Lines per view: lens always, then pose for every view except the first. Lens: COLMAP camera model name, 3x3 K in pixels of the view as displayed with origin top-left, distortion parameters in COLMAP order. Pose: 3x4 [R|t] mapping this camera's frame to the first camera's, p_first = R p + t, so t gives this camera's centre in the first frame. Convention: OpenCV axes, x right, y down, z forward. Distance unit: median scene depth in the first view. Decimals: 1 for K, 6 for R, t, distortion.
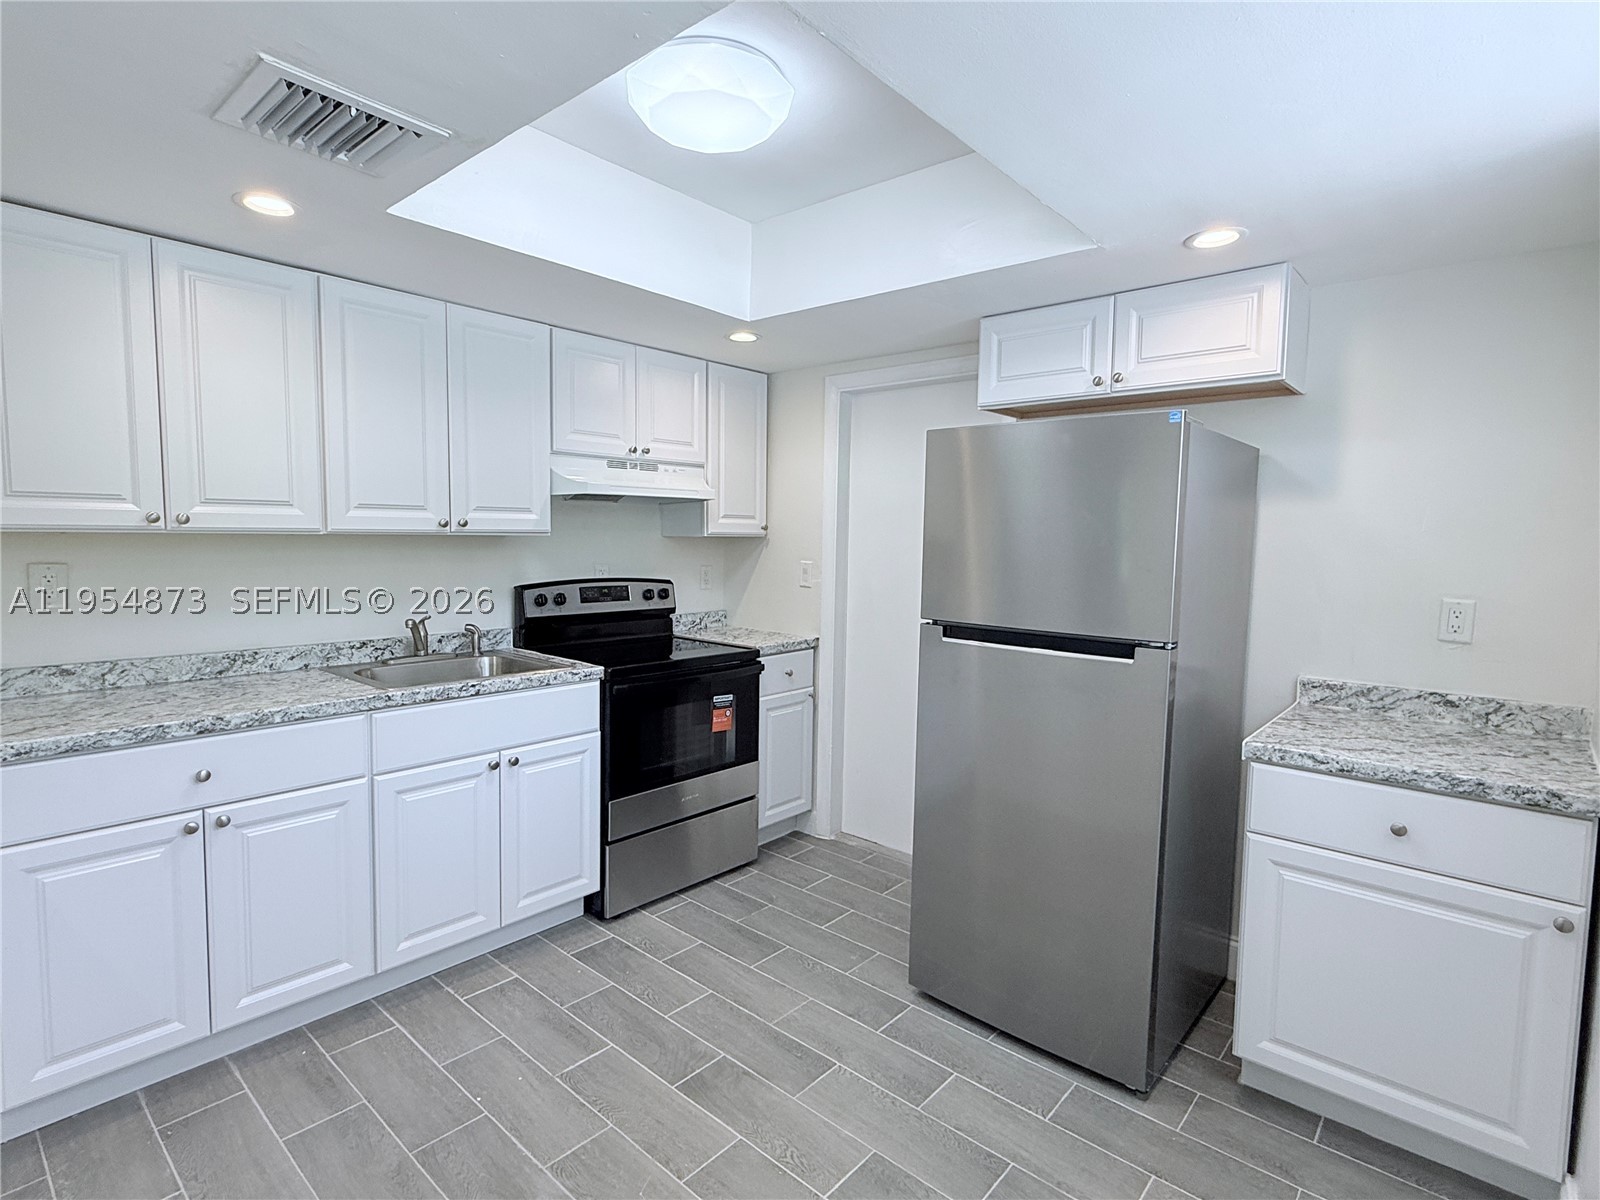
lens RADIAL K [[811.2, 0, 799.8], [0, 811.2, 597.1], [0, 0, 1]] dist [0.001900, -0.000274]
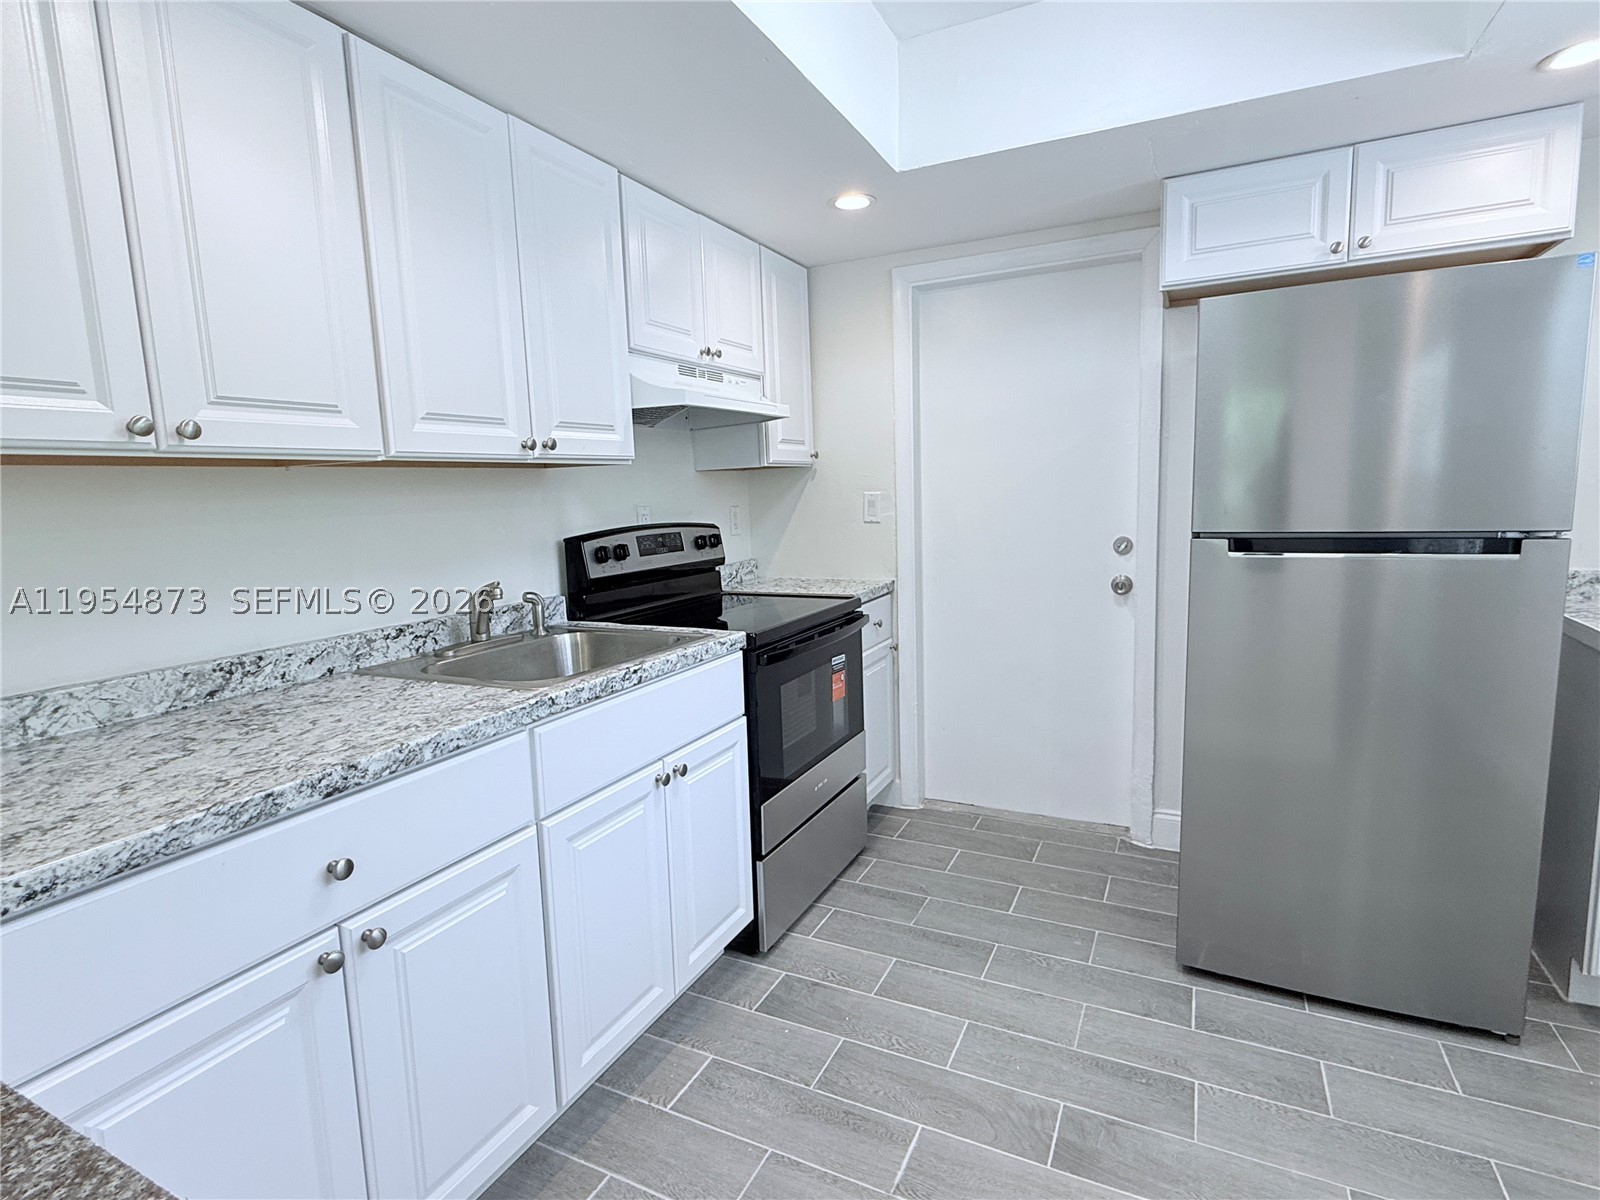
lens RADIAL K [[811.2, 0, 799.4], [0, 811.2, 596.7], [0, 0, 1]] dist [0.001900, -0.000274]
pose [[0.963623, -0.082869, 0.254094, -0.455558], [0.069992, 0.995782, 0.059323, 0.014468], [-0.257938, -0.039380, 0.965359, 0.306229]]
